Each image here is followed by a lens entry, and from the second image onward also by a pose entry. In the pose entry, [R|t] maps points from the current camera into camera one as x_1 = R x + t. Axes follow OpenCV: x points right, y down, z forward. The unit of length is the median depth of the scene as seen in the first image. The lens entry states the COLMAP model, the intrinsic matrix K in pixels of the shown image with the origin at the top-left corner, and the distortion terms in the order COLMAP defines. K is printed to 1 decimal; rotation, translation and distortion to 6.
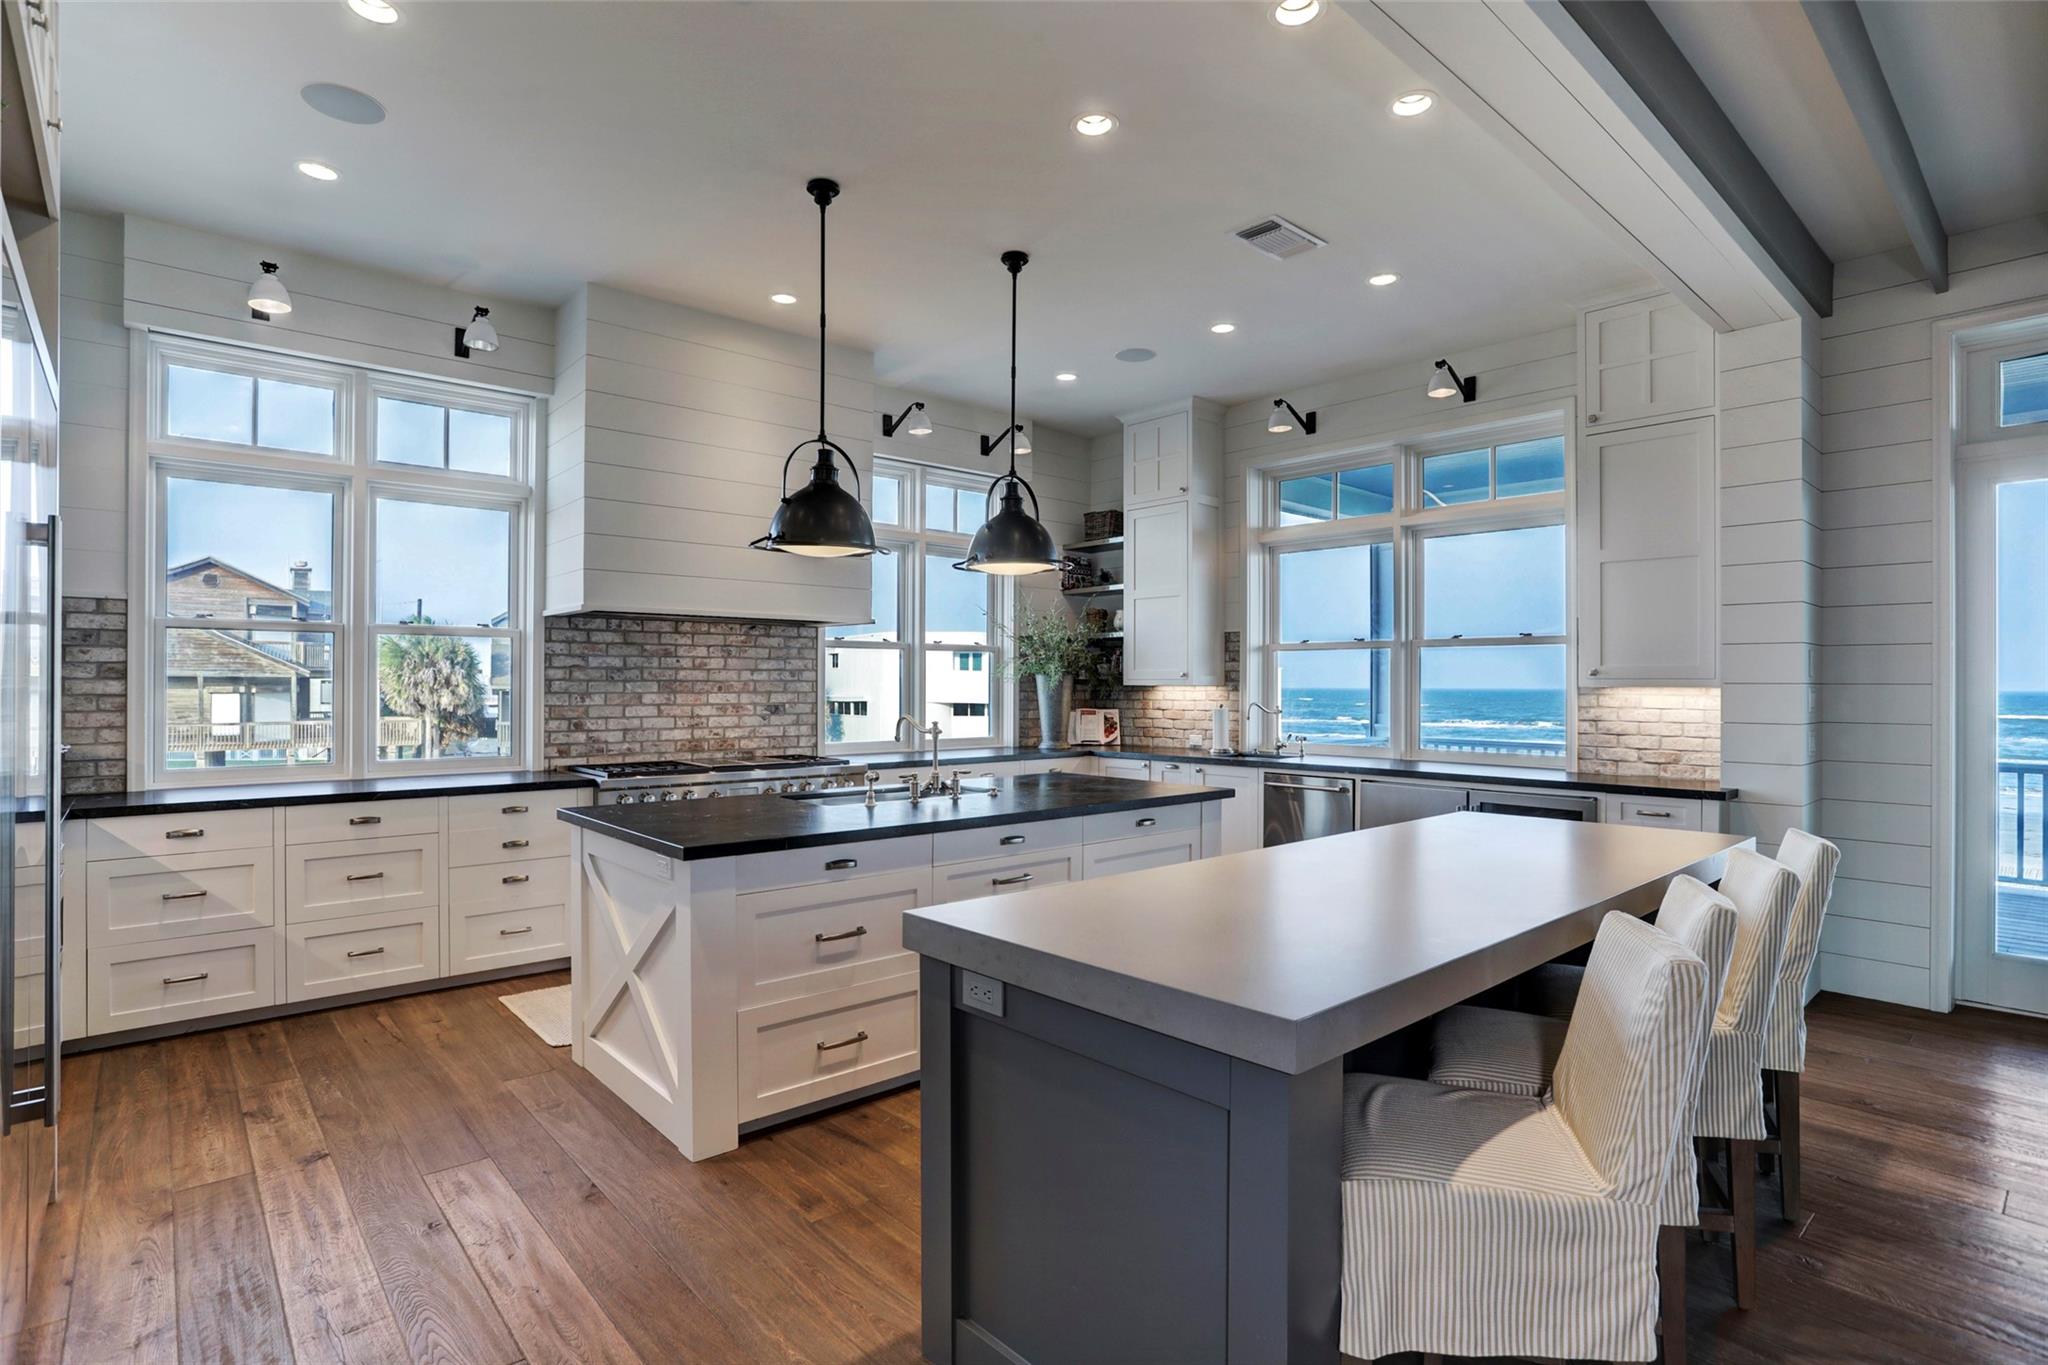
lens RADIAL K [[1021.2, 0, 1024.6], [0, 1021.2, 686.5], [0, 0, 1]] dist [-0.037982, 0.006063]
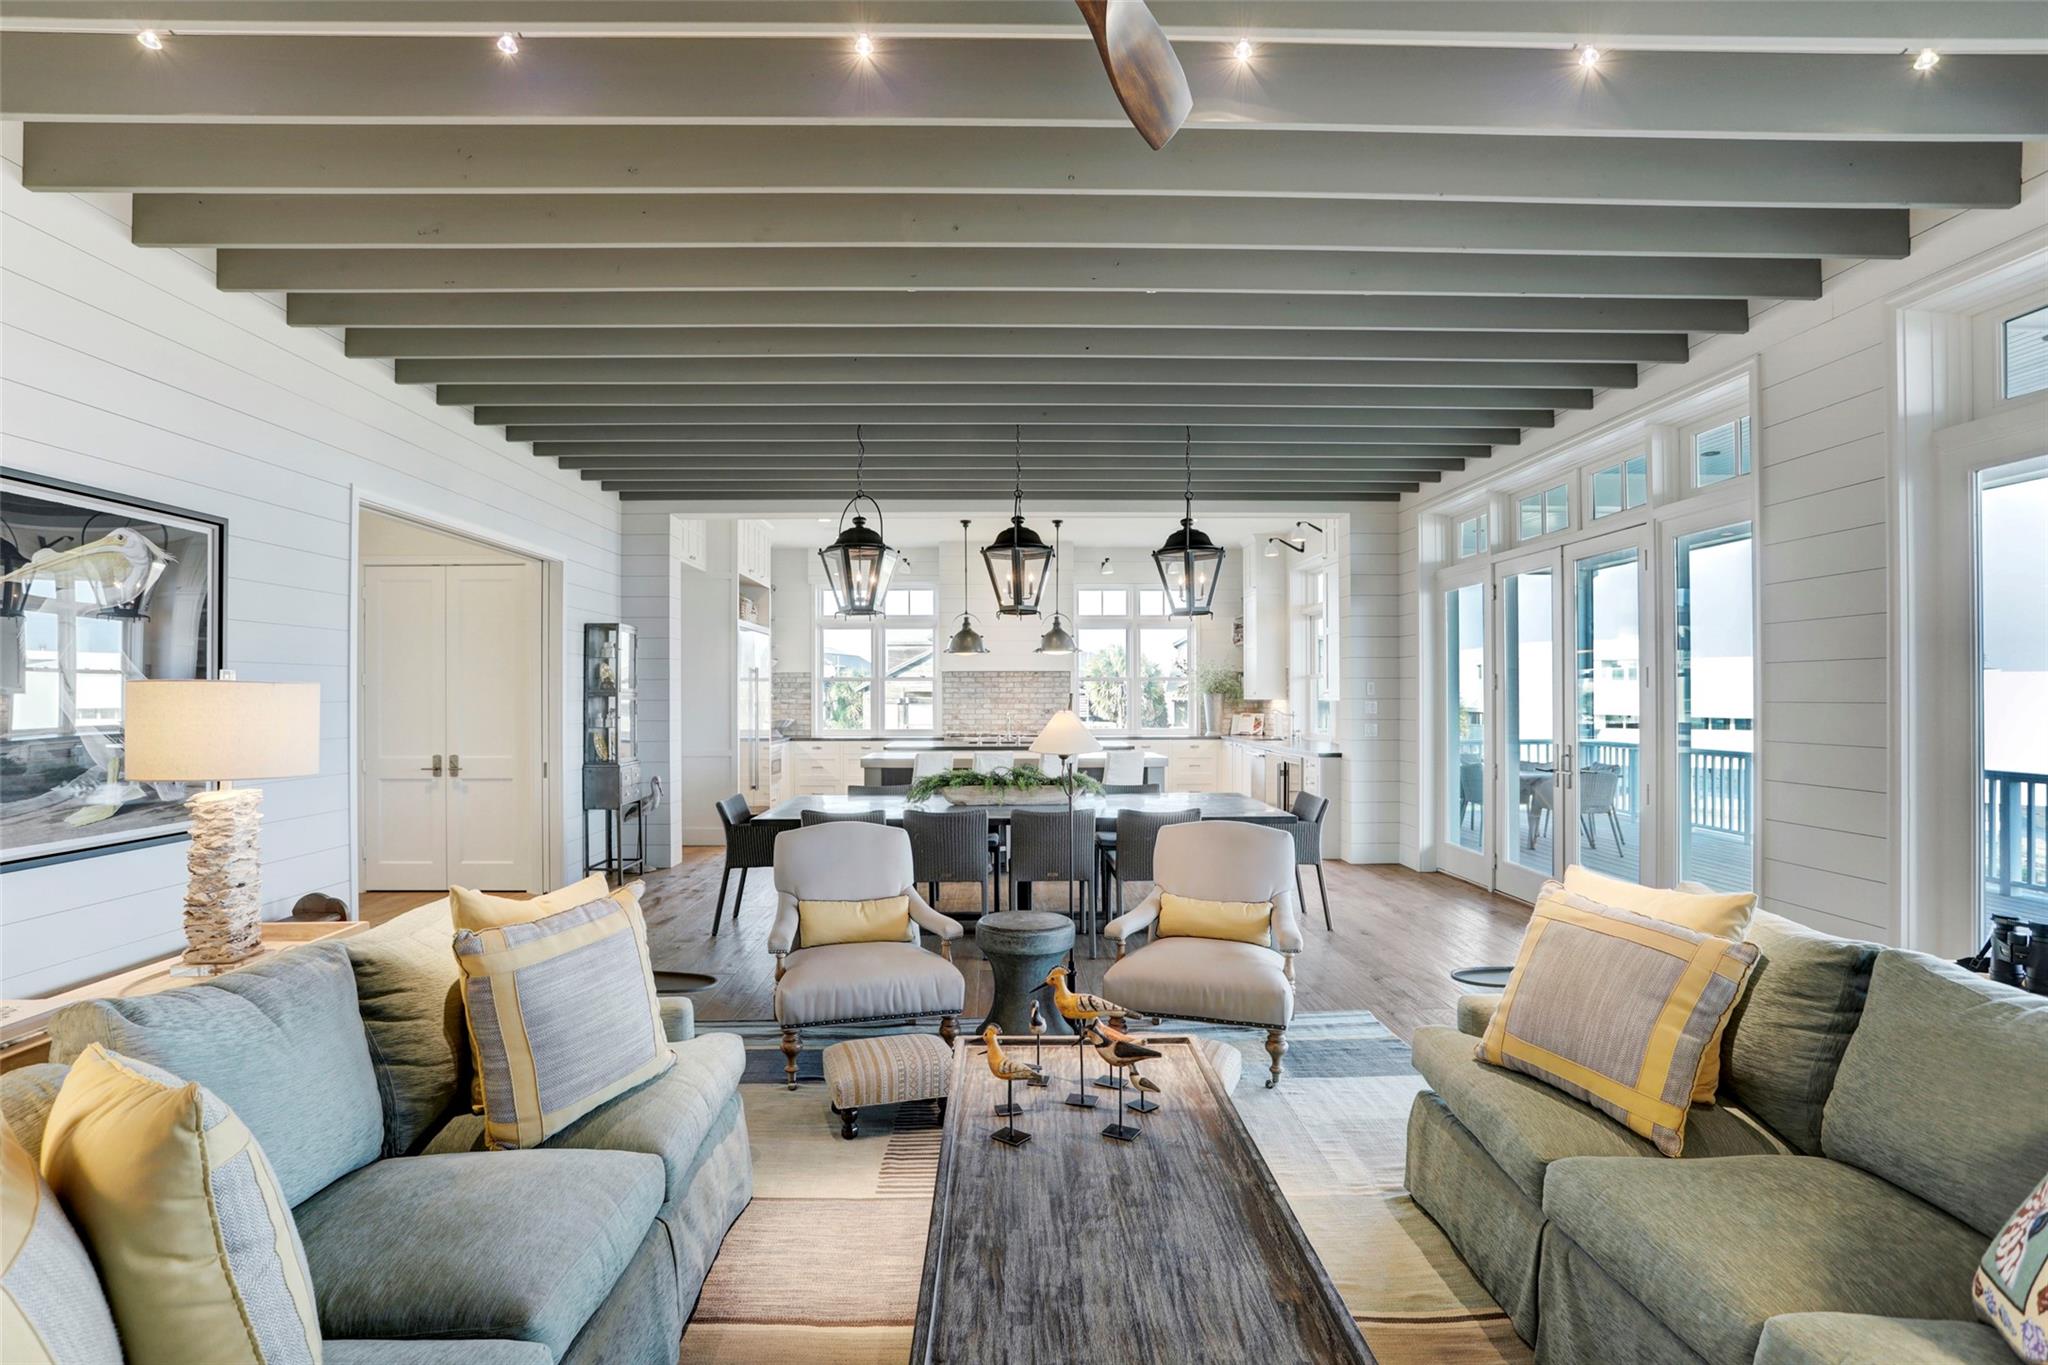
lens RADIAL K [[1021.2, 0, 1032.6], [0, 1021.2, 688.8], [0, 0, 1]] dist [-0.037982, 0.006063]
pose [[0.758520, -0.008522, -0.651594, 0.978747], [0.001435, 0.999934, -0.011407, -0.000130], [0.651648, 0.007718, 0.758482, -0.553518]]
